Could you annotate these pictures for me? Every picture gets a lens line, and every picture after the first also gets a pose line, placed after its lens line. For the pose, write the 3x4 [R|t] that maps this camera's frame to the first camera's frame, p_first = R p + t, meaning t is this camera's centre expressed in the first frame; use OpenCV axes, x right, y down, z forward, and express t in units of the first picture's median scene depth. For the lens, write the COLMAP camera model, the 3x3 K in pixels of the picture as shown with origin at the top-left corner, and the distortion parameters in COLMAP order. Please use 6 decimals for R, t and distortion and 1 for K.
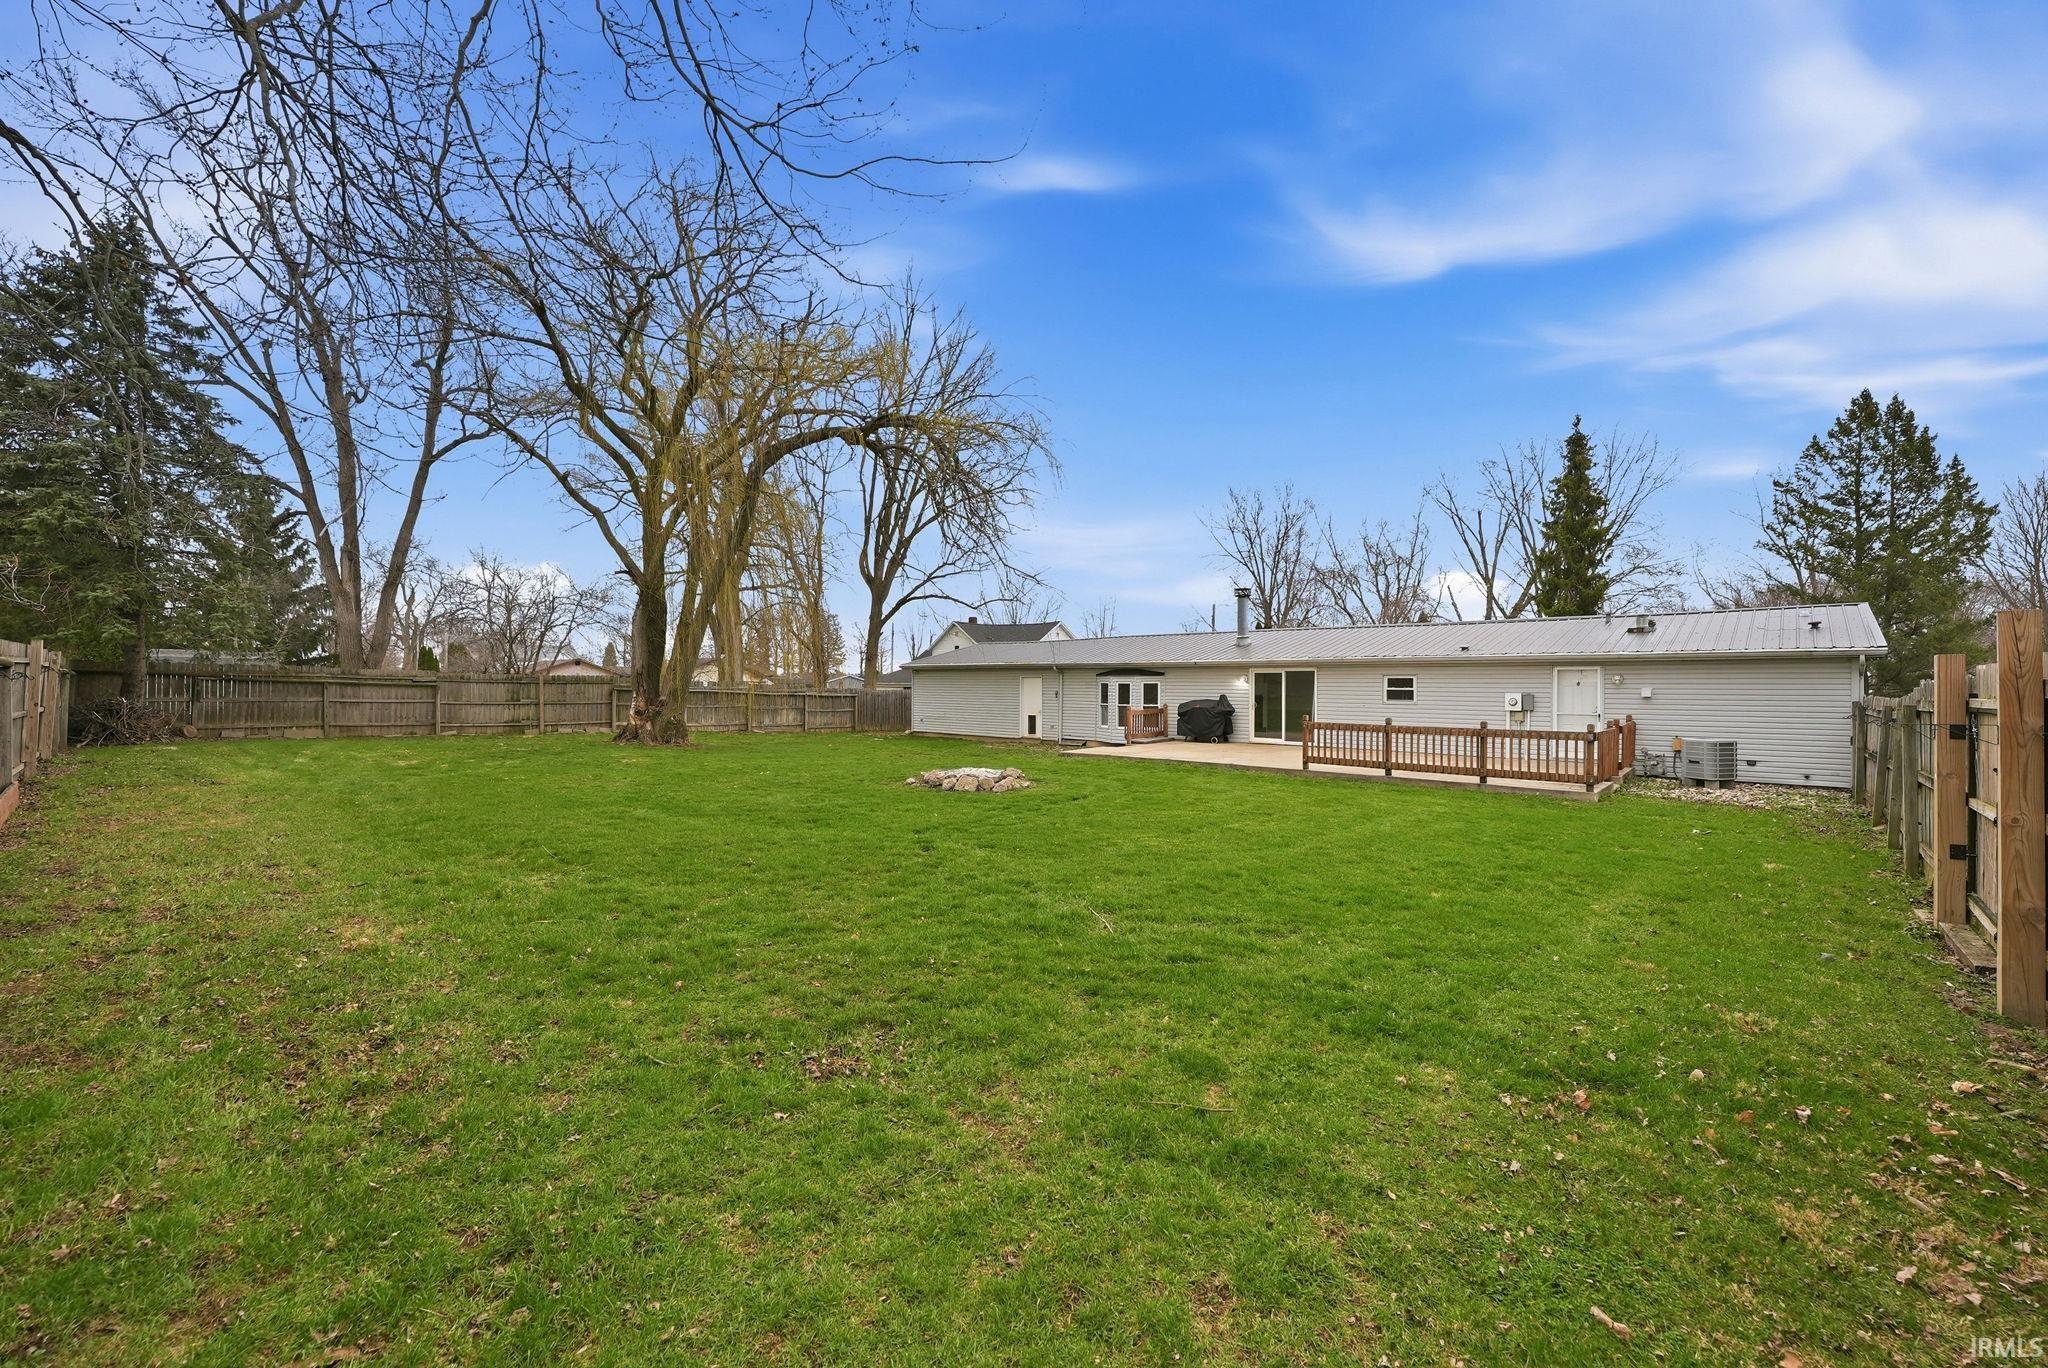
lens RADIAL K [[825.8, 0, 1030.1], [0, 825.8, 687.8], [0, 0, 1]] dist [-0.010385, 0.000568]
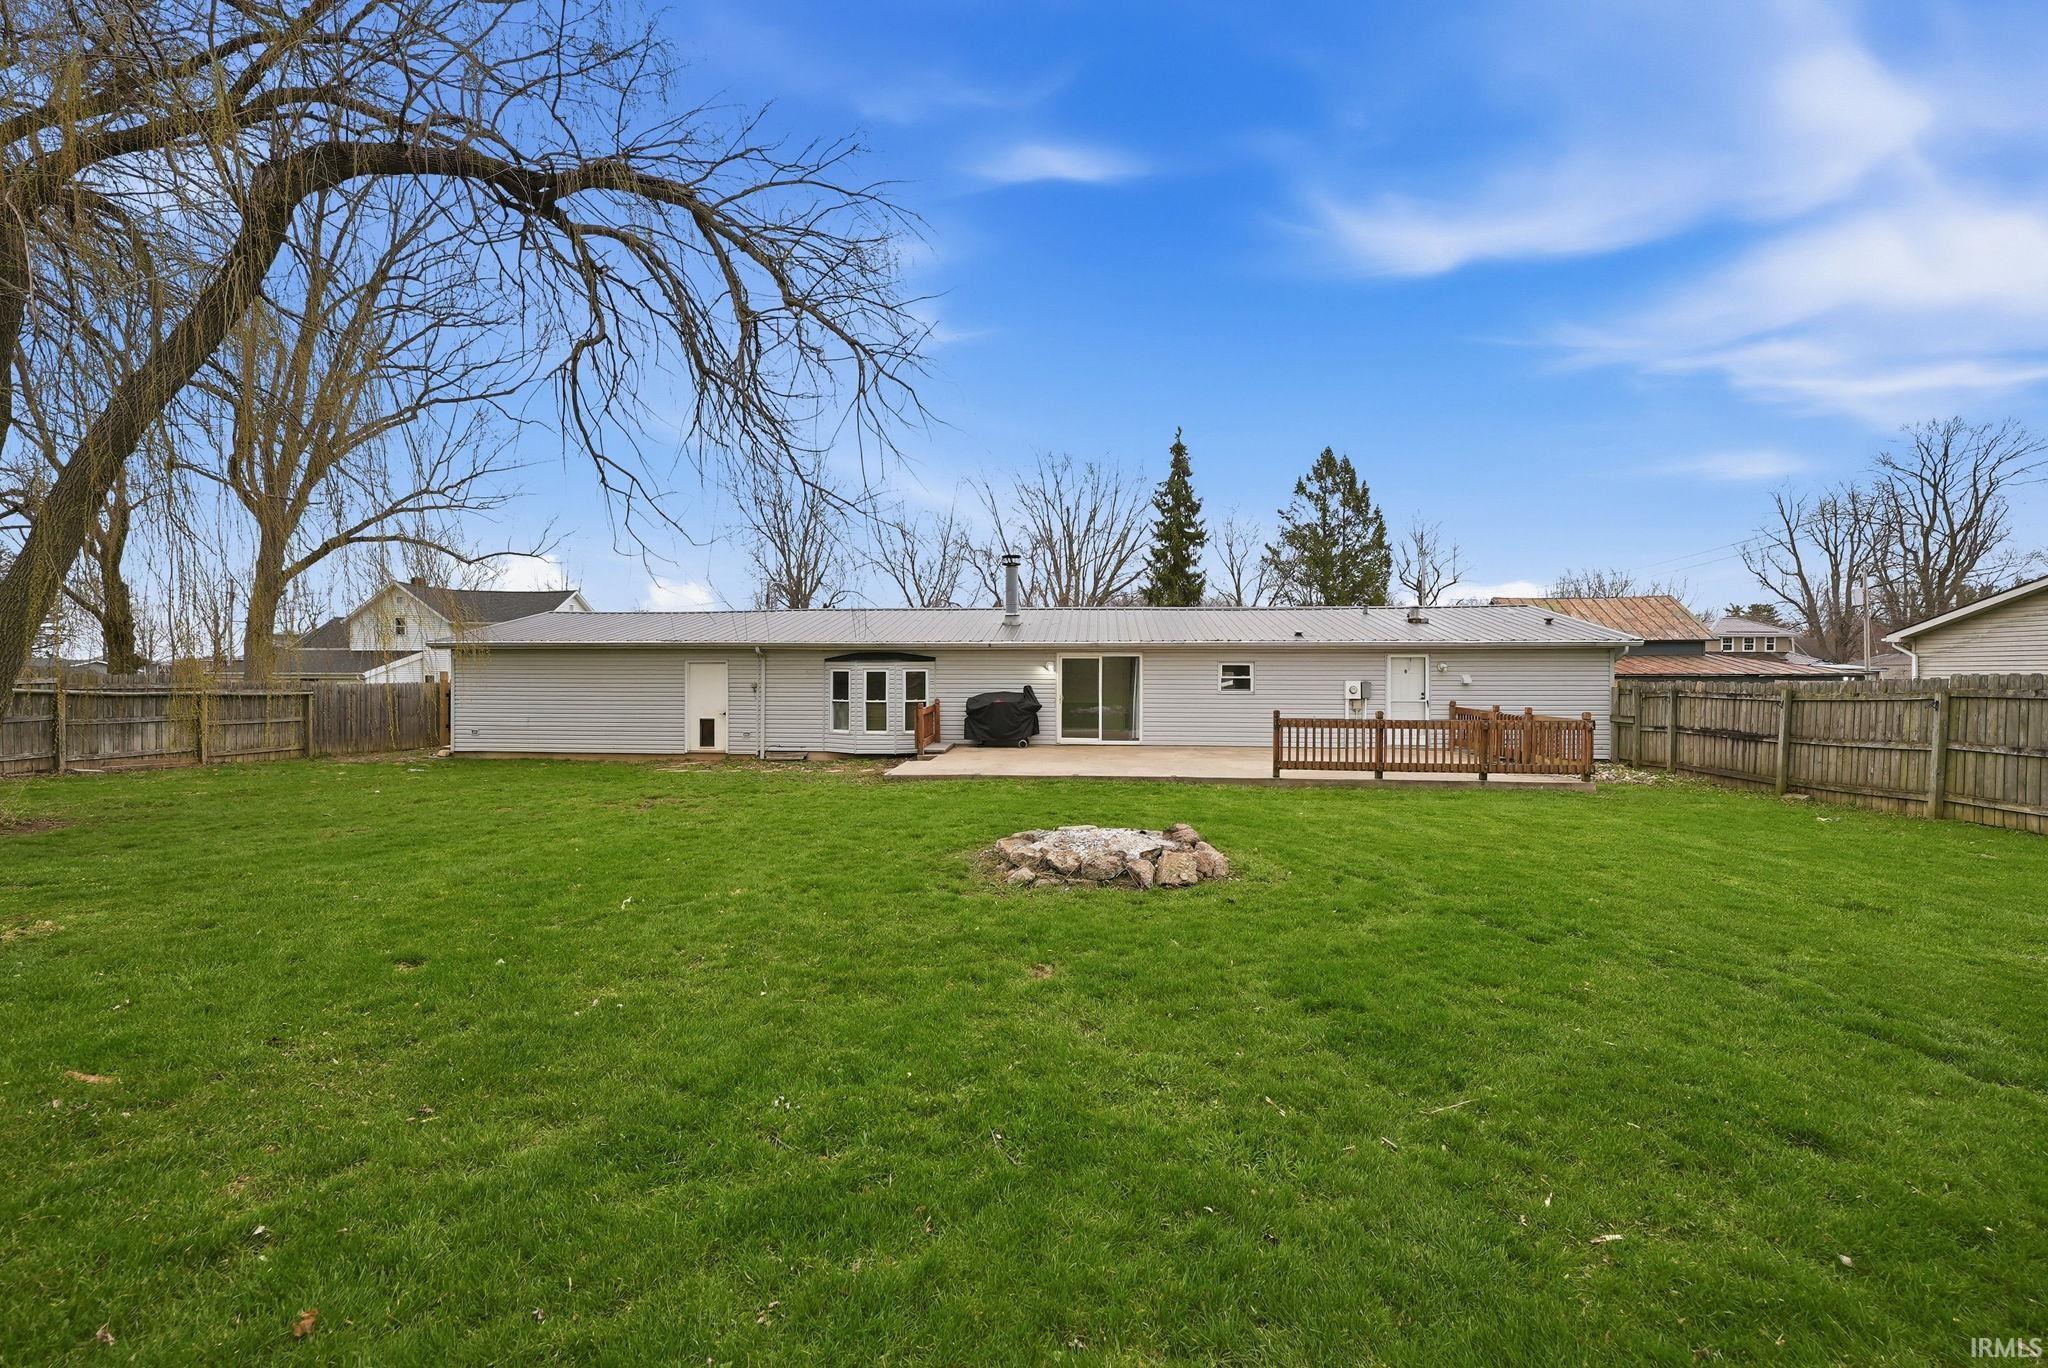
lens RADIAL K [[825.8, 0, 1018.2], [0, 825.8, 675.8], [0, 0, 1]] dist [-0.010385, 0.000568]
pose [[0.786635, -0.005142, 0.617397, -0.264386], [0.005017, 0.999986, 0.001937, -0.002770], [-0.617398, 0.001573, 0.786650, 0.377572]]
